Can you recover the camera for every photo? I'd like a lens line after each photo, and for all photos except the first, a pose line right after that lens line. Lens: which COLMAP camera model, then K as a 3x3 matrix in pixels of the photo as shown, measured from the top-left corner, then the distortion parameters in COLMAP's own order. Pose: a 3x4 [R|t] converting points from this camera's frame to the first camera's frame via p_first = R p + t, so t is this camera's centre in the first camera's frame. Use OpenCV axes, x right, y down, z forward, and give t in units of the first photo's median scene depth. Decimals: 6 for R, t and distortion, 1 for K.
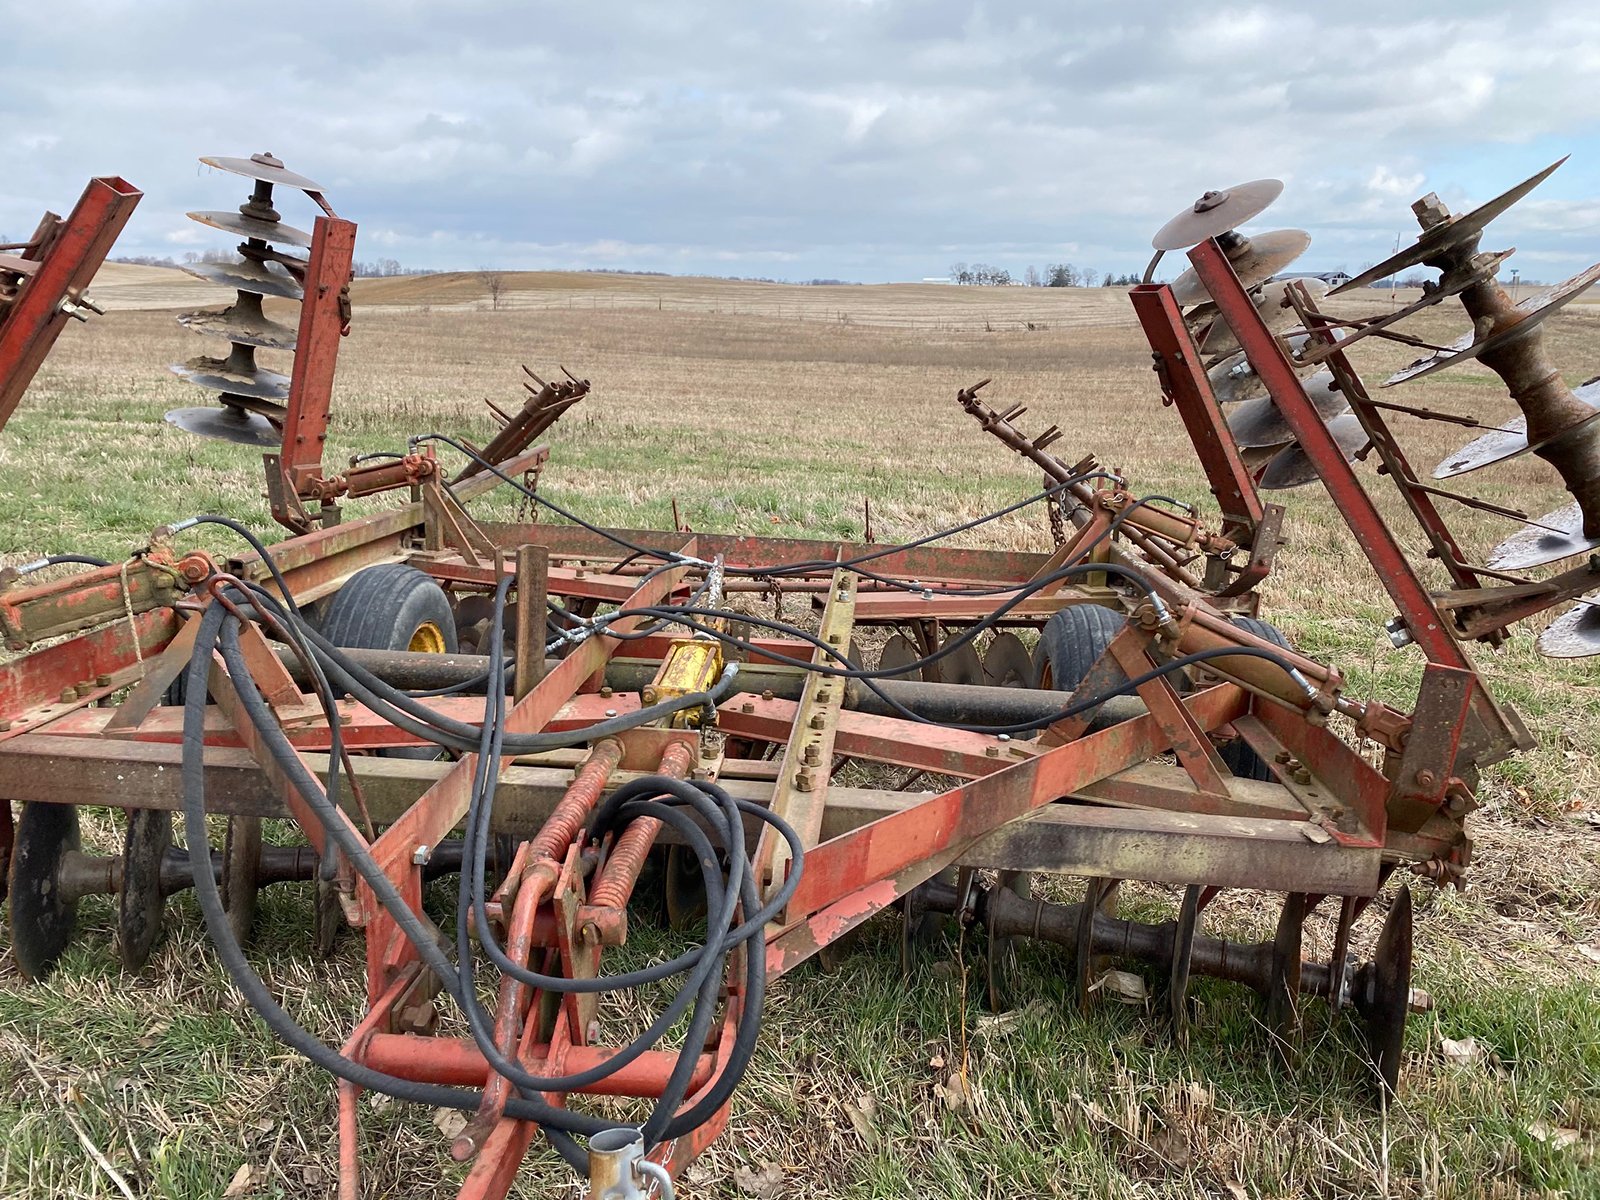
lens RADIAL K [[1283.6, 0, 800.0], [0, 1283.6, 600.0], [0, 0, 1]] dist [0.021357, -0.011045]
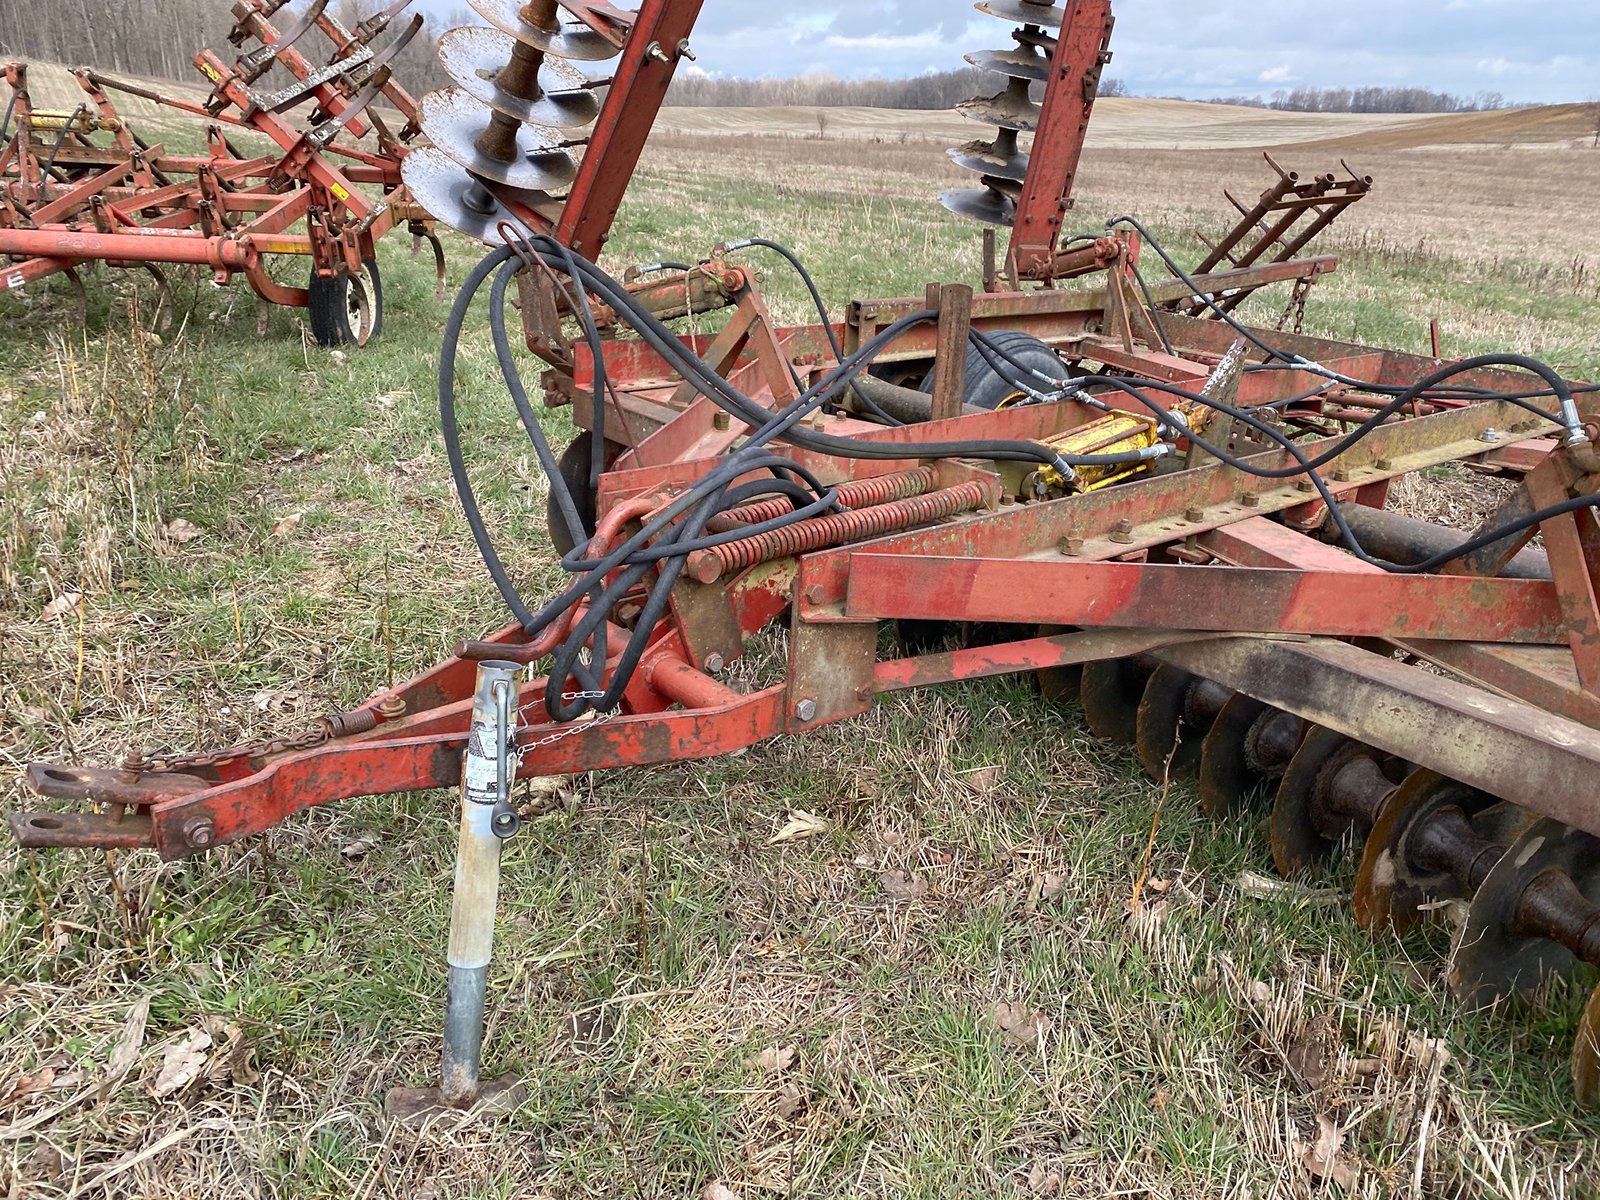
lens RADIAL K [[1255.0, 0, 781.0], [0, 1255.0, 627.1], [0, 0, 1]] dist [0.046508, -0.046489]
pose [[0.675652, 0.261762, -0.689184, 0.287430], [-0.171428, 0.965001, 0.198459, 0.029462], [0.717013, -0.015943, 0.696878, 0.107256]]
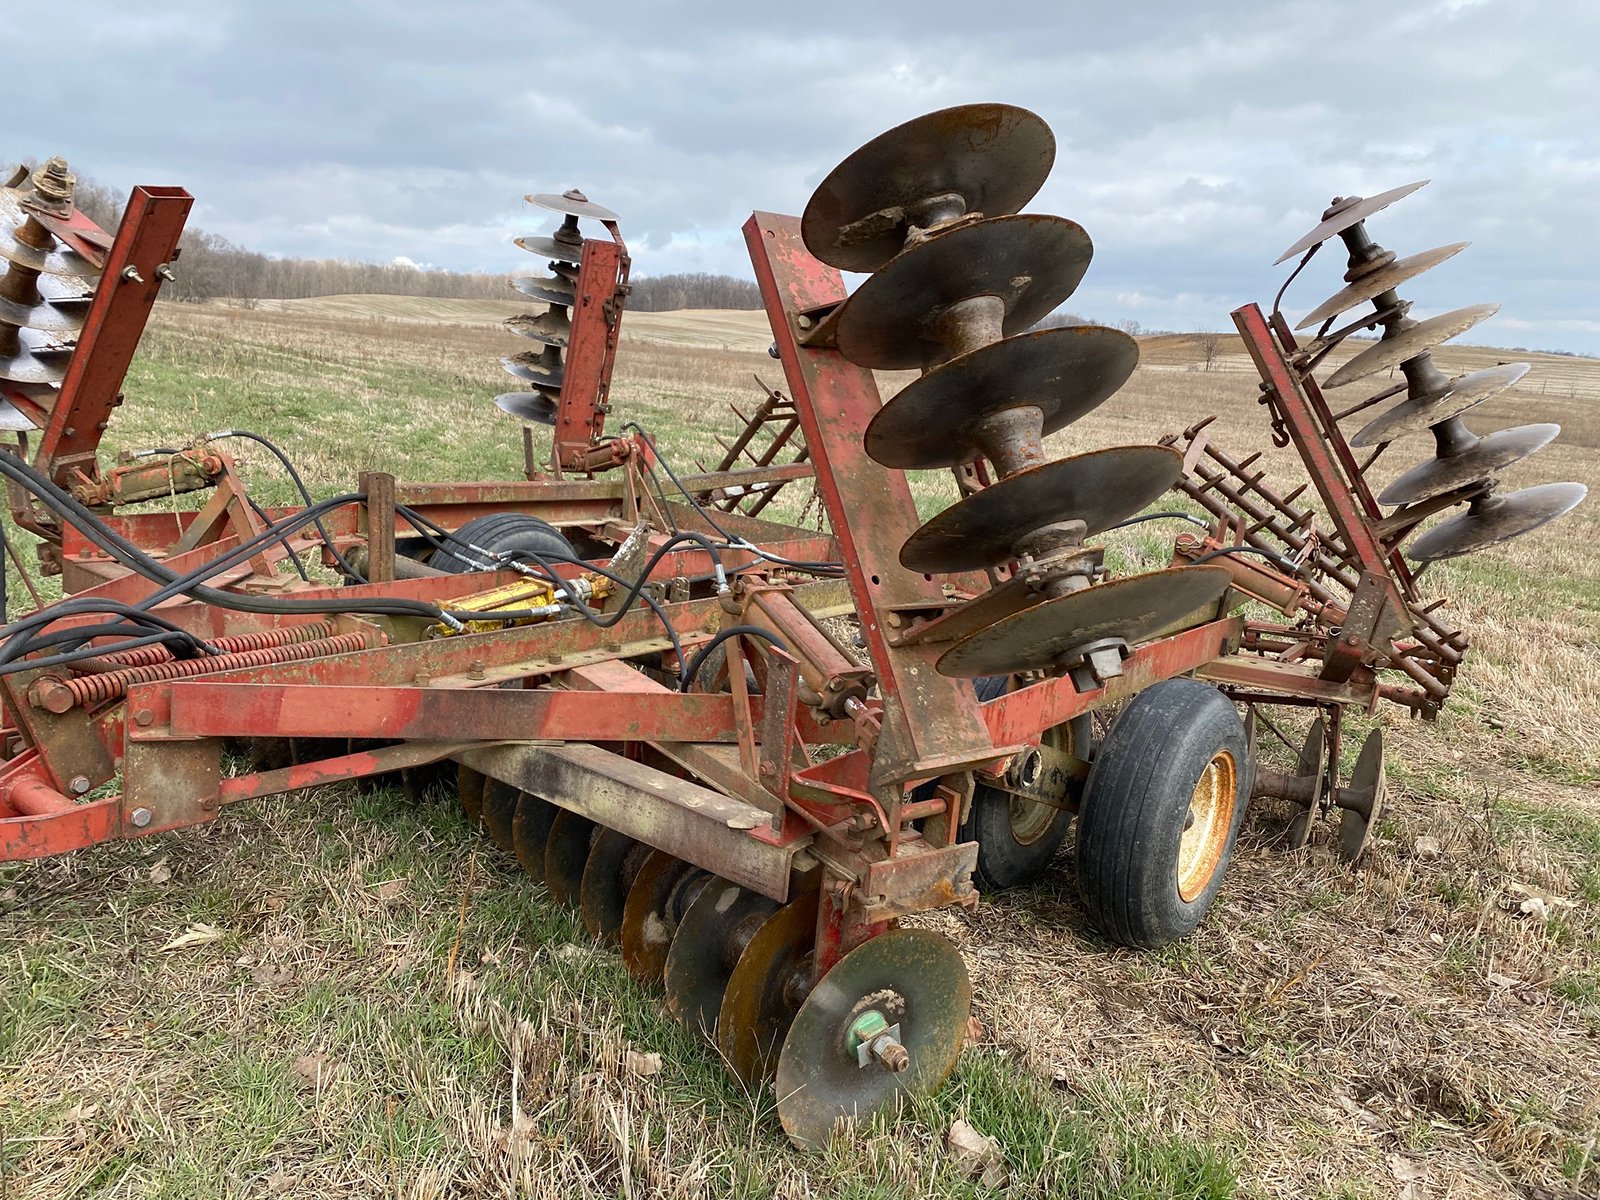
lens RADIAL K [[1302.3, 0, 822.0], [0, 1302.3, 606.6], [0, 0, 1]] dist [0.083331, -0.103916]
pose [[0.815423, 0.144346, -0.560580, 0.534206], [-0.173580, 0.984819, 0.001094, 0.006371], [0.552228, 0.096414, 0.828099, 0.112091]]
